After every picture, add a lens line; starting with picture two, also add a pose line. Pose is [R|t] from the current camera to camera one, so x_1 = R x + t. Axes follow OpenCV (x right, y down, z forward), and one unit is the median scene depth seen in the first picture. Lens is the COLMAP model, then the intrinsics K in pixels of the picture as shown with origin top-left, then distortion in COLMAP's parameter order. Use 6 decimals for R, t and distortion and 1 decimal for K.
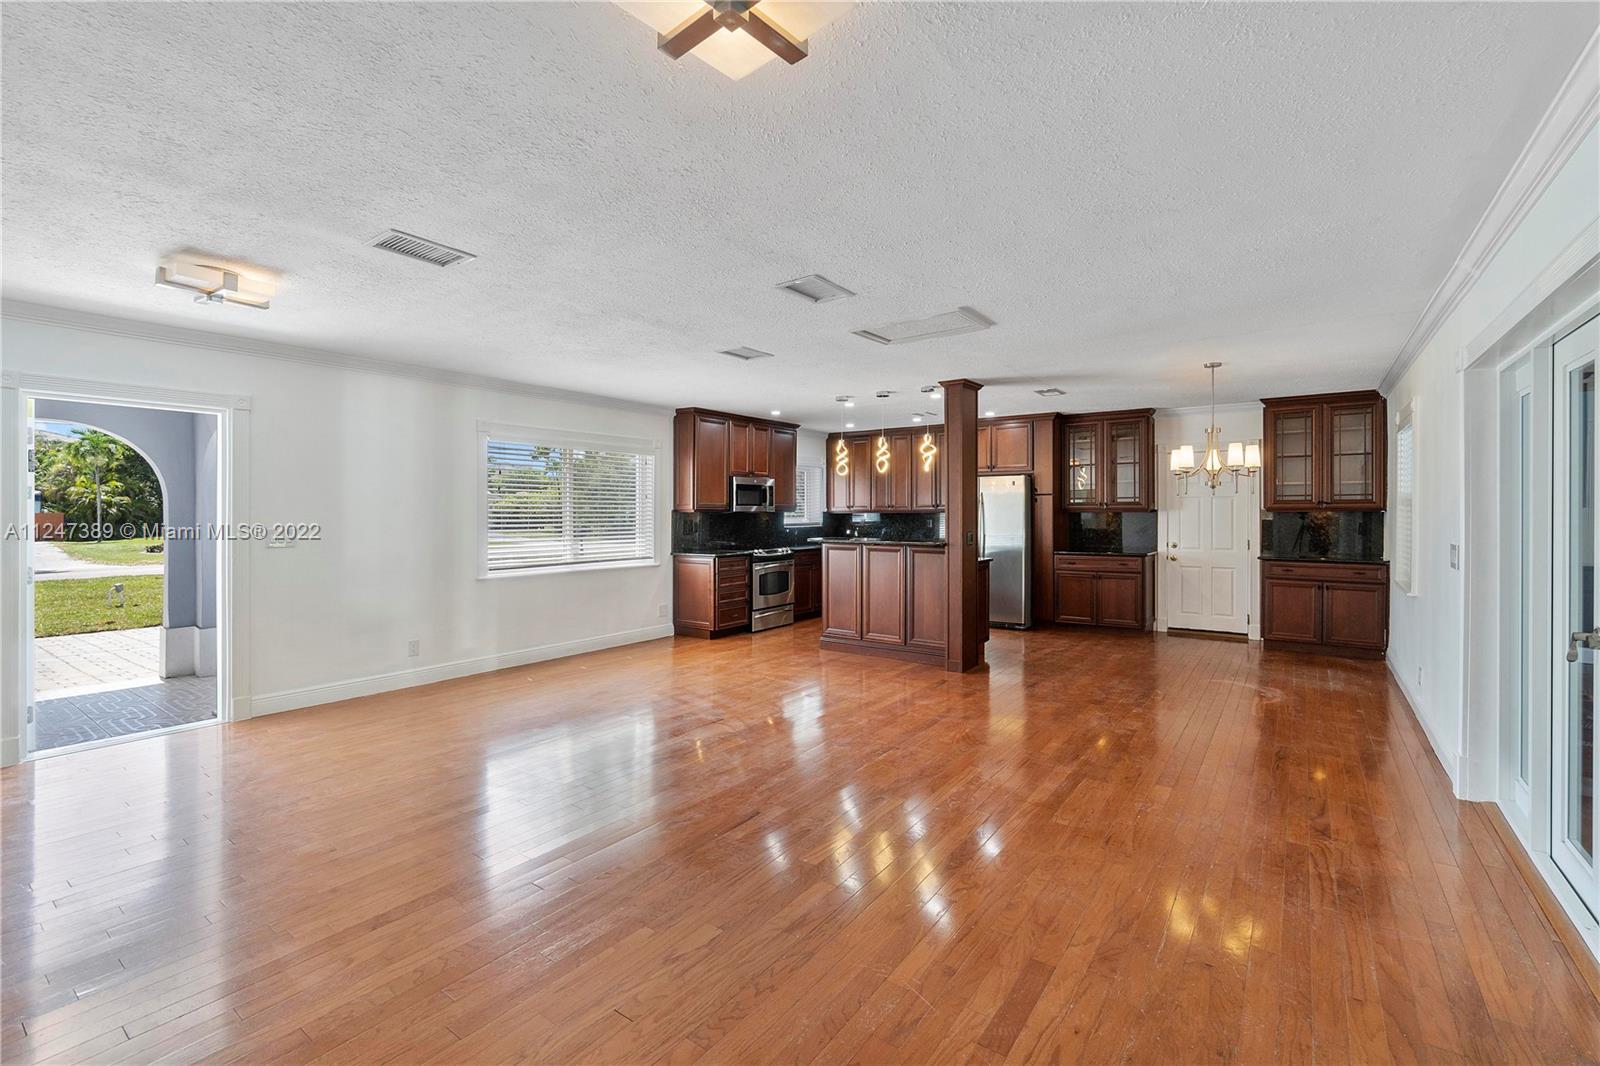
lens RADIAL K [[695.4, 0, 808.2], [0, 695.4, 534.6], [0, 0, 1]] dist [-0.000714, 0.000718]
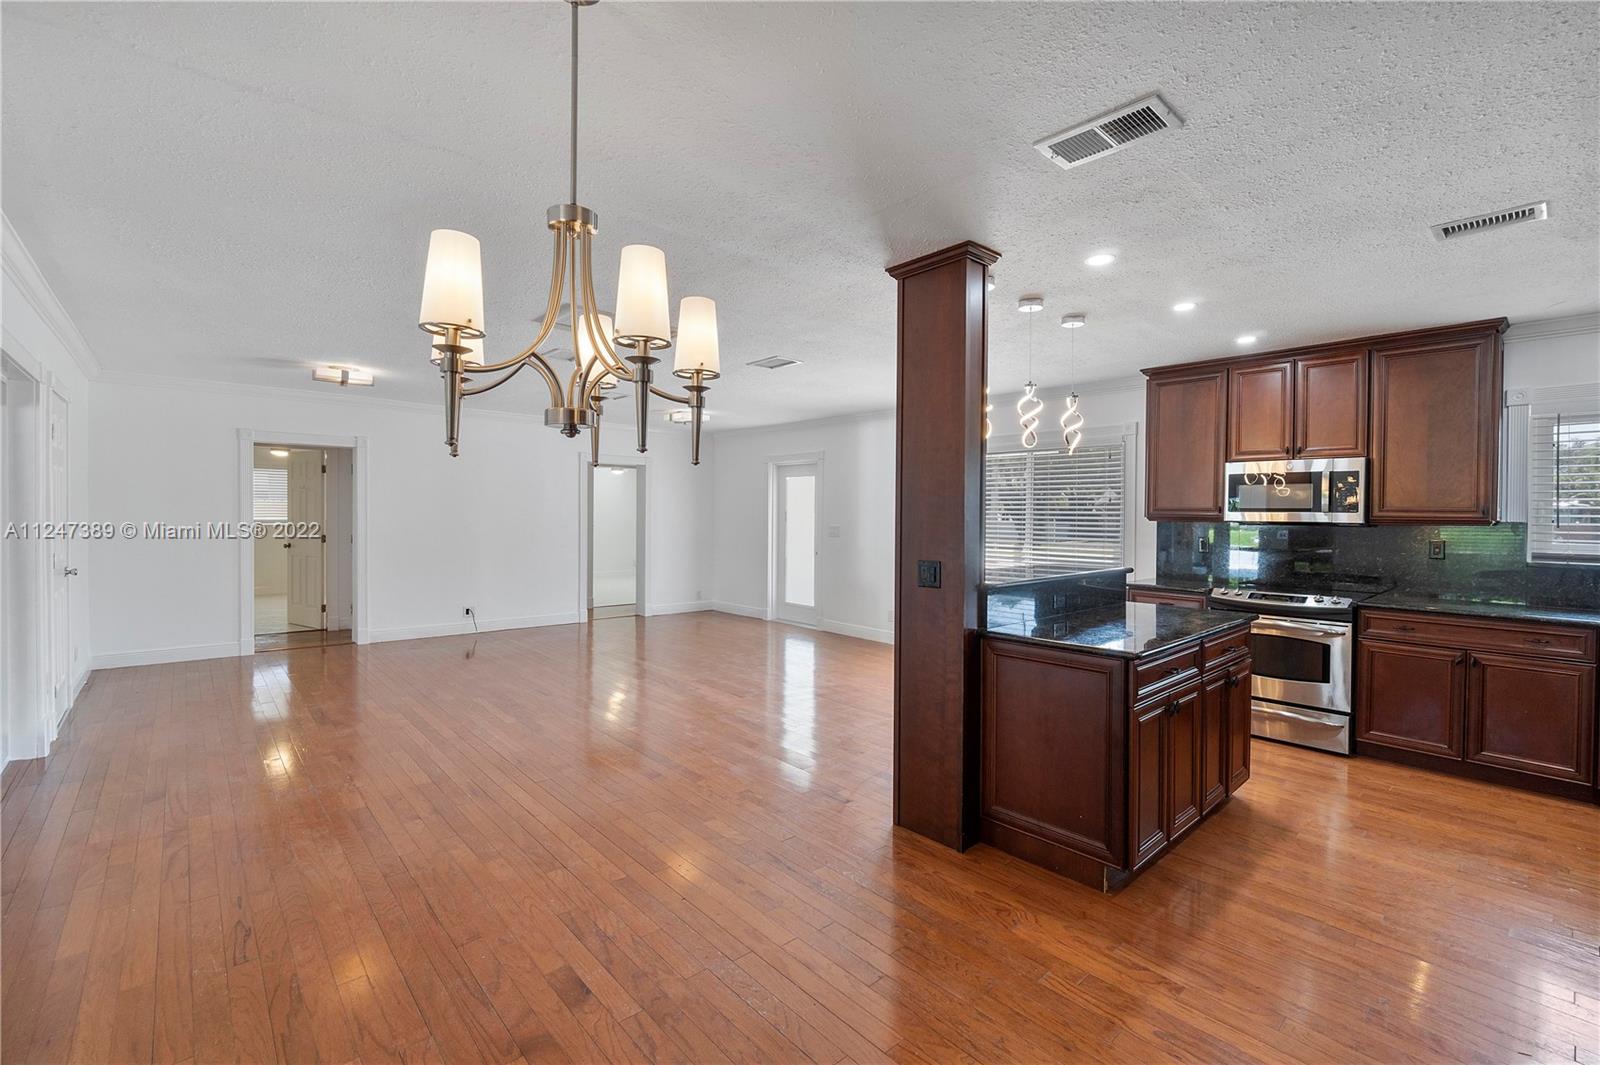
lens RADIAL K [[695.4, 0, 808.9], [0, 695.4, 518.1], [0, 0, 1]] dist [-0.000714, 0.000718]
pose [[-0.214738, 0.017803, -0.976510, 0.730222], [-0.038076, 0.998921, 0.026584, -0.050471], [0.975929, 0.042890, -0.213828, 0.998592]]
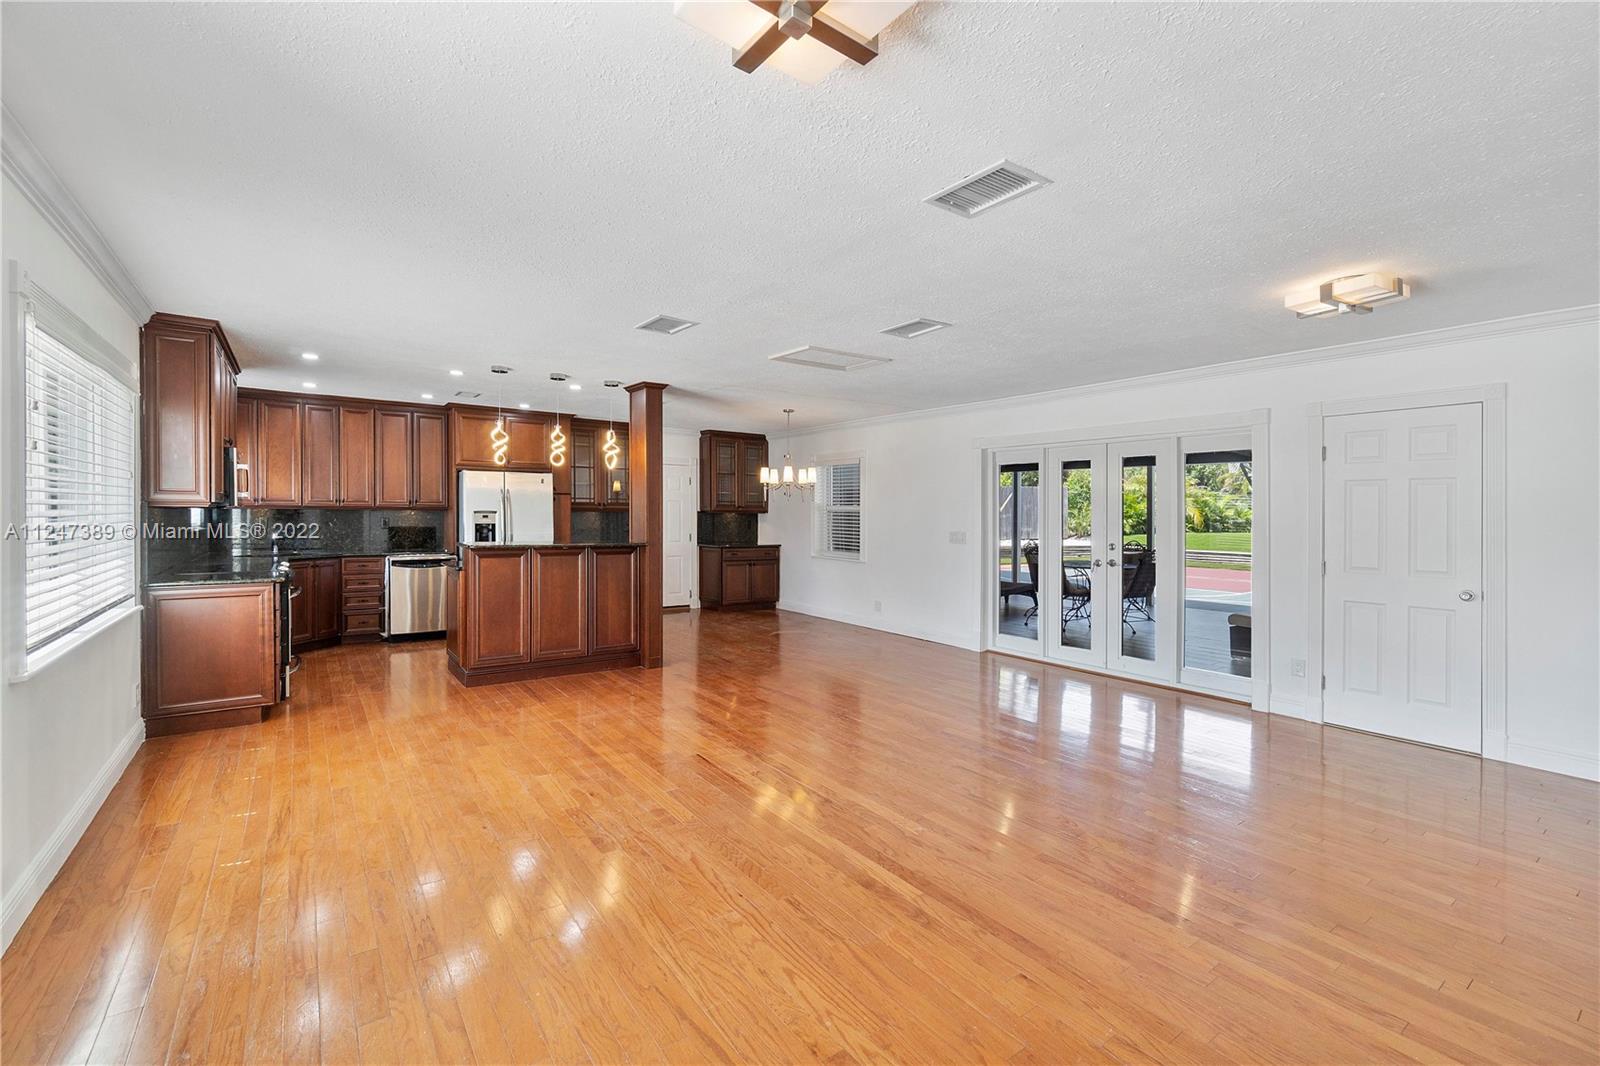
lens RADIAL K [[695.4, 0, 798.2], [0, 695.4, 518.0], [0, 0, 1]] dist [-0.000714, 0.000718]
pose [[0.314945, 0.001518, 0.949109, -0.663448], [0.018433, 0.999800, -0.007716, -0.010809], [-0.948931, 0.019925, 0.314854, 0.453913]]
